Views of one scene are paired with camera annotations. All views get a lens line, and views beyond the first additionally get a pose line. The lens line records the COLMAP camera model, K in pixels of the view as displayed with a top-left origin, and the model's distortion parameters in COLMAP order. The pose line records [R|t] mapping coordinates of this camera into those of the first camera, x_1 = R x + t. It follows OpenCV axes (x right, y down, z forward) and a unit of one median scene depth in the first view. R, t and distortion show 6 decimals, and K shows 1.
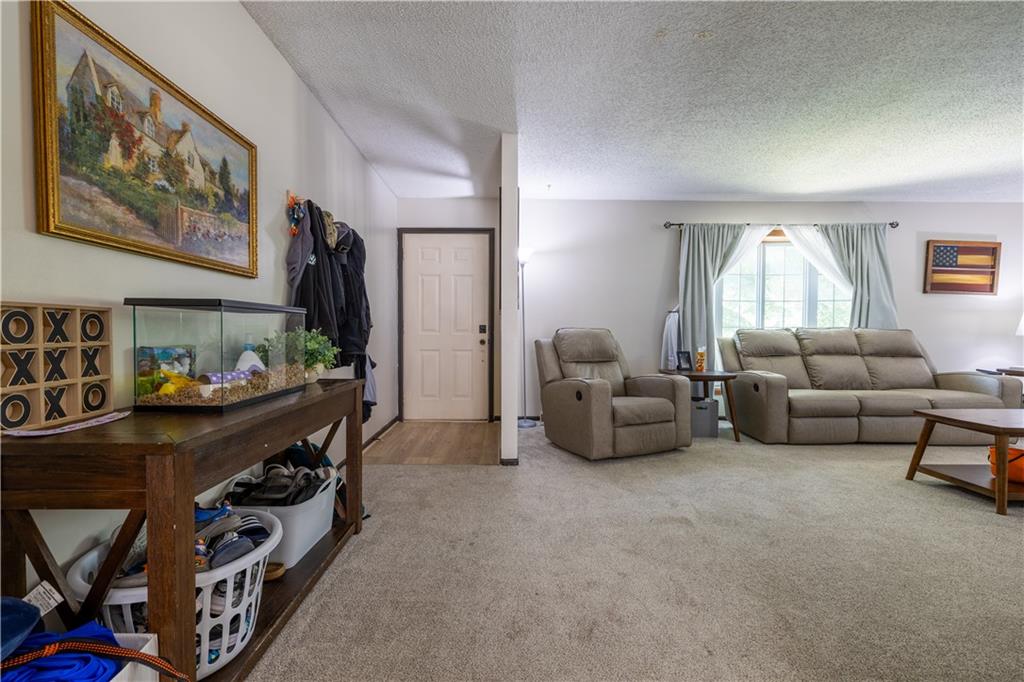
lens RADIAL K [[429.7, 0, 513.3], [0, 429.7, 340.9], [0, 0, 1]] dist [0.001948, 0.000302]
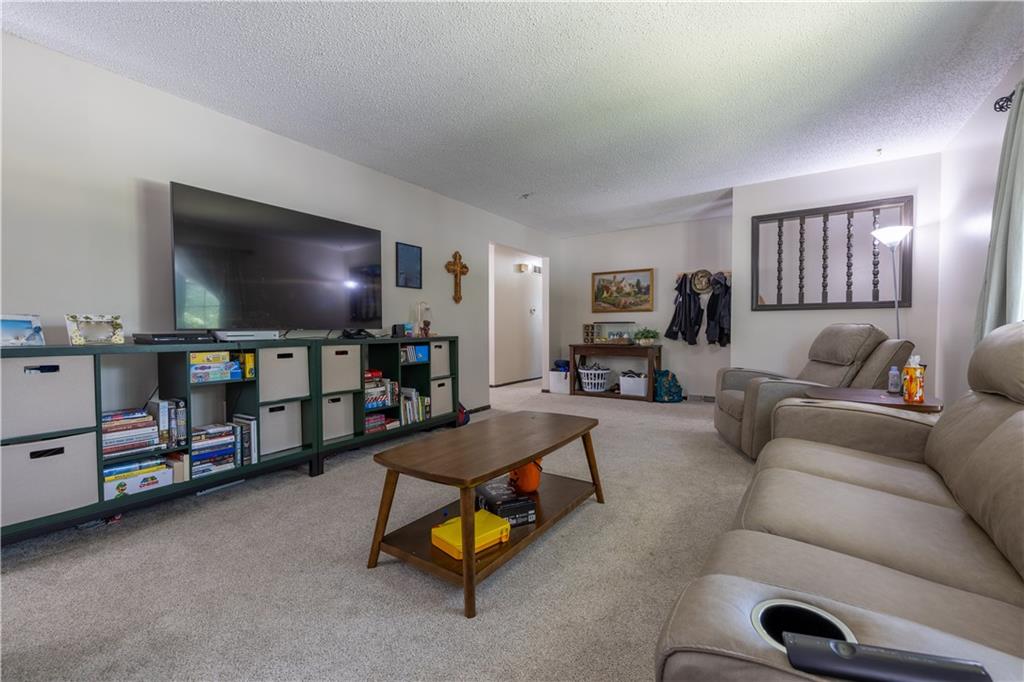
lens RADIAL K [[429.7, 0, 513.3], [0, 429.7, 340.9], [0, 0, 1]] dist [0.001948, 0.000302]
pose [[-0.574664, 0.020817, -0.818125, 1.285691], [-0.019935, 0.999024, 0.039423, -0.018200], [0.818147, 0.038964, -0.573688, 1.009382]]
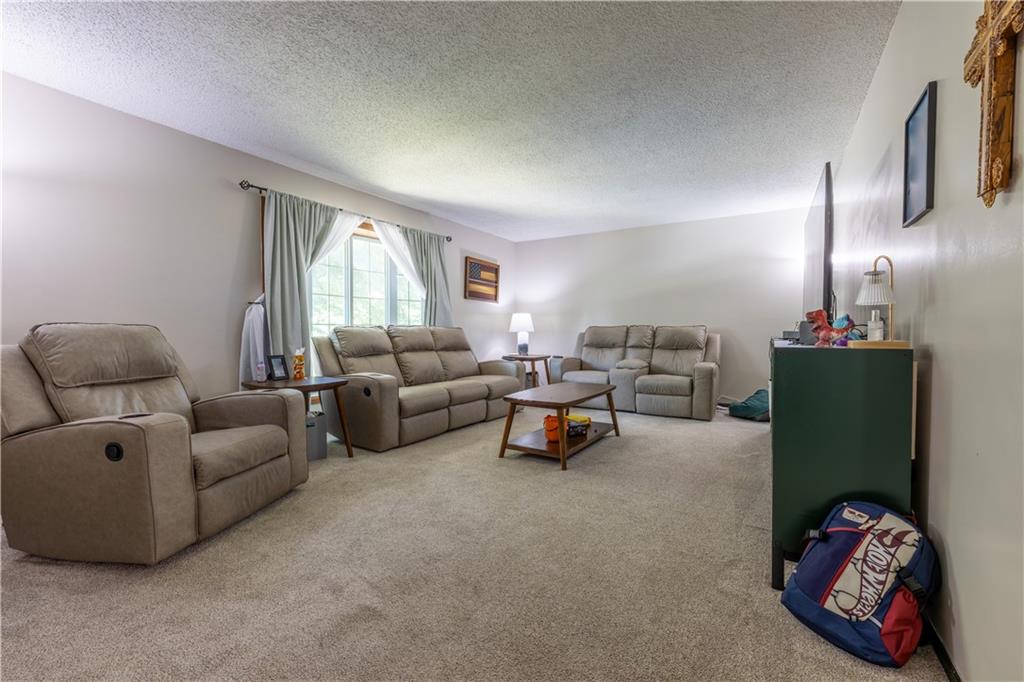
lens RADIAL K [[429.7, 0, 513.3], [0, 429.7, 340.9], [0, 0, 1]] dist [0.001948, 0.000302]
pose [[0.547307, -0.023536, 0.836601, -0.014903], [0.019982, 0.999687, 0.015052, -0.005029], [-0.836693, 0.008479, 0.547606, 0.254677]]
